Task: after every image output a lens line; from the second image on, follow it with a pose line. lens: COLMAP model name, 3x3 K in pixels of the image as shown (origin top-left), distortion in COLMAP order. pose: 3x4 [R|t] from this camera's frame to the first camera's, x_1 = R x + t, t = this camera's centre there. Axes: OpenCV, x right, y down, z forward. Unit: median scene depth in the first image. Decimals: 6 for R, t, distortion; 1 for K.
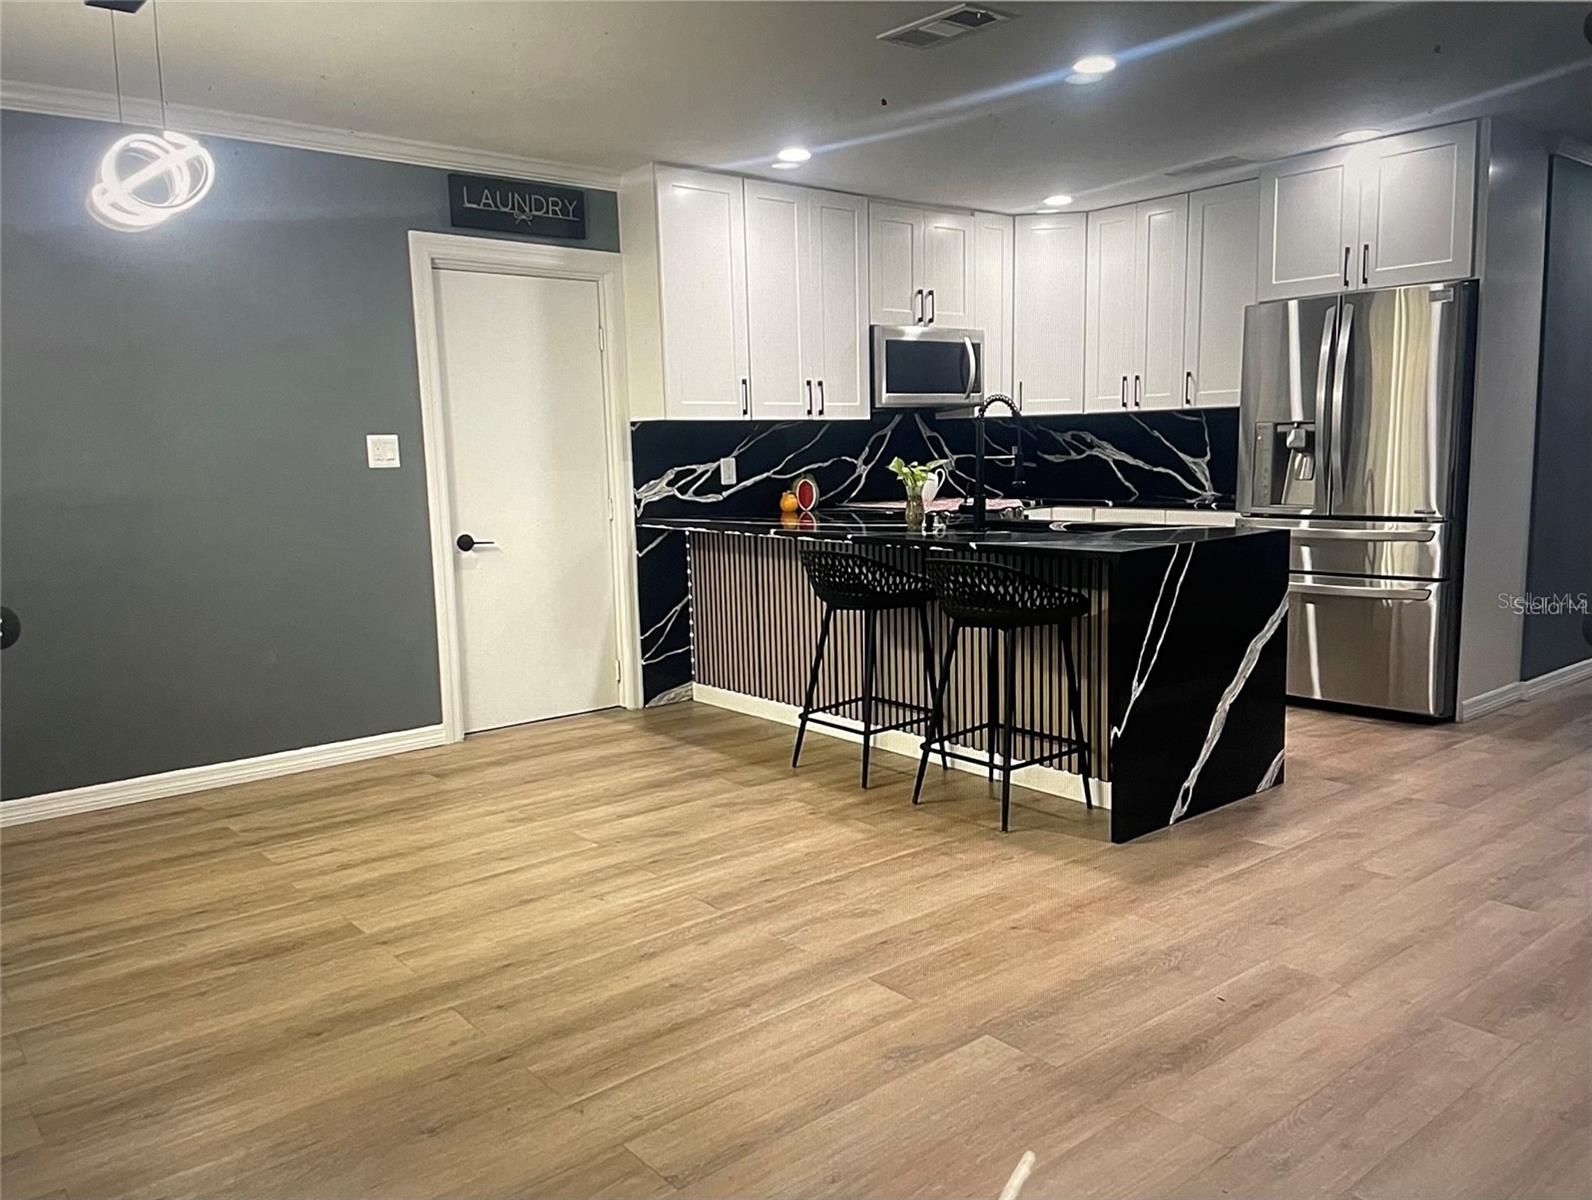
lens RADIAL K [[1180.9, 0, 796.0], [0, 1180.9, 600.0], [0, 0, 1]] dist [0.006682, 0.001104]
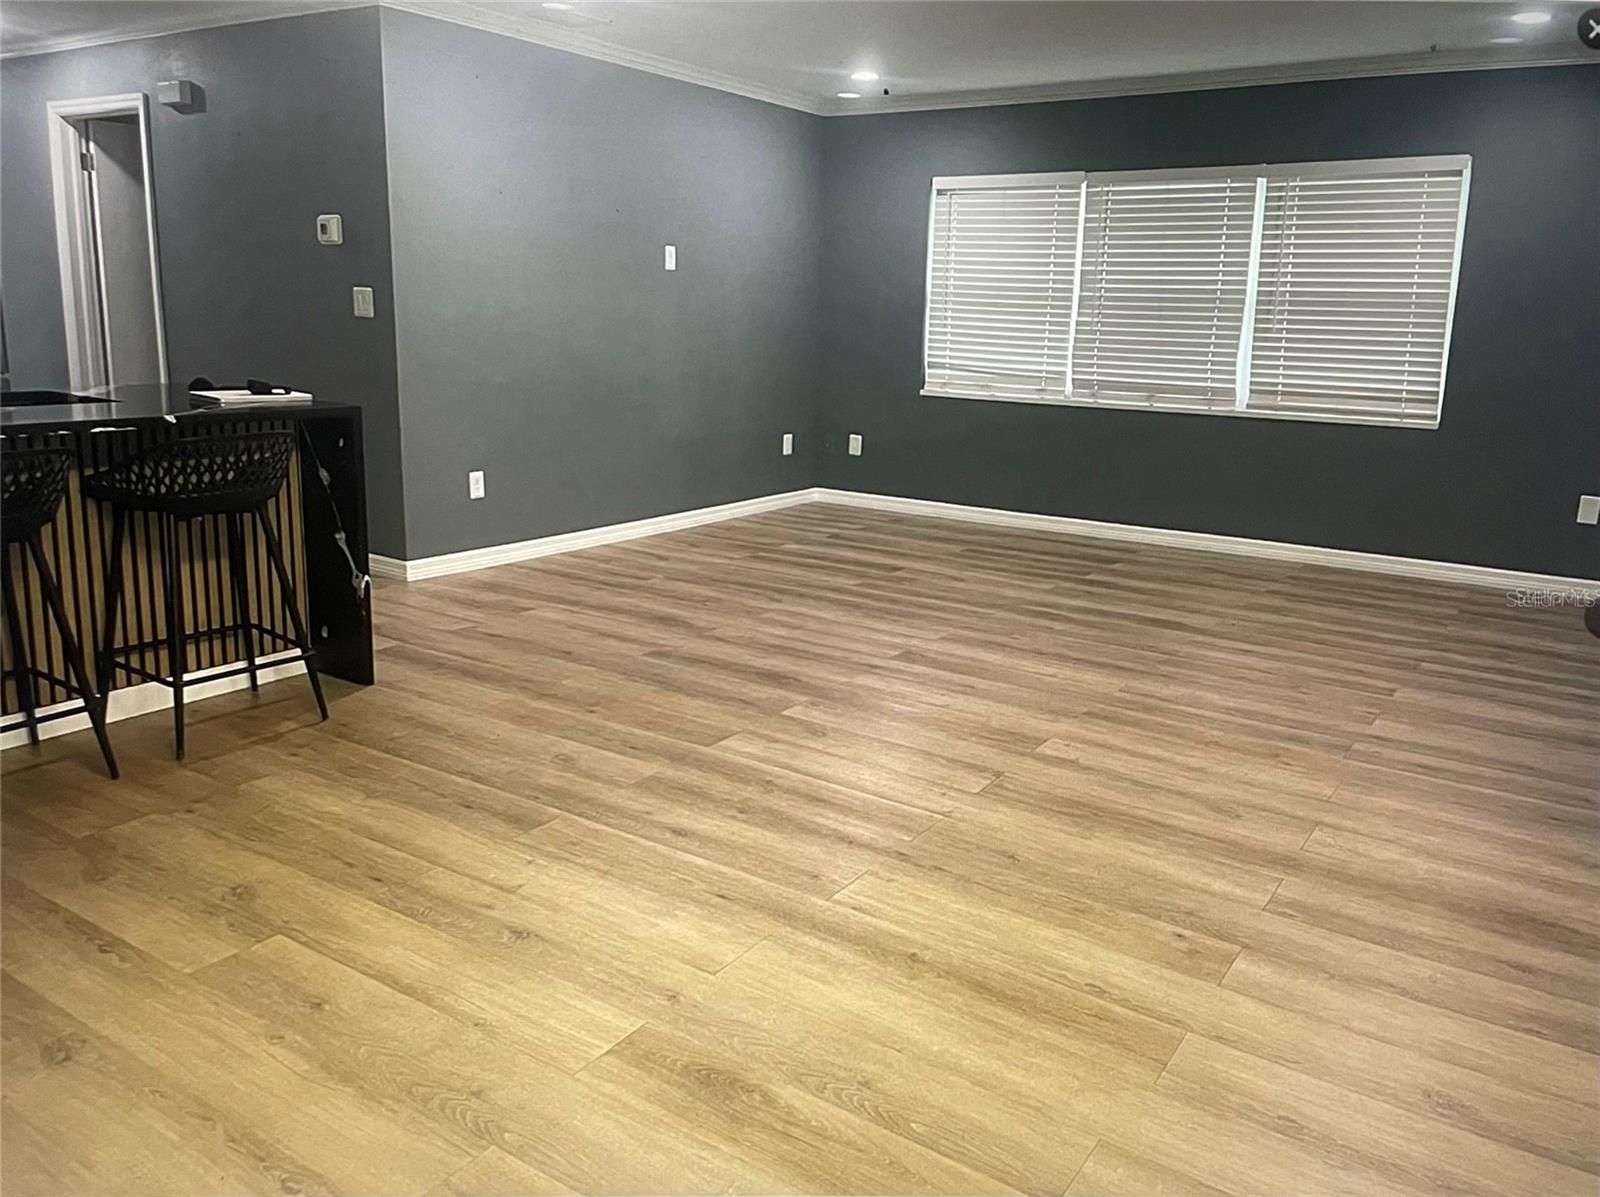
lens RADIAL K [[1267.6, 0, 800.0], [0, 1267.6, 598.5], [0, 0, 1]] dist [0.111046, -0.000070]
pose [[-0.276163, -0.219704, 0.935662, -0.942856], [0.094573, 0.962586, 0.253939, -0.132018], [-0.956447, 0.158617, -0.245053, 0.951200]]
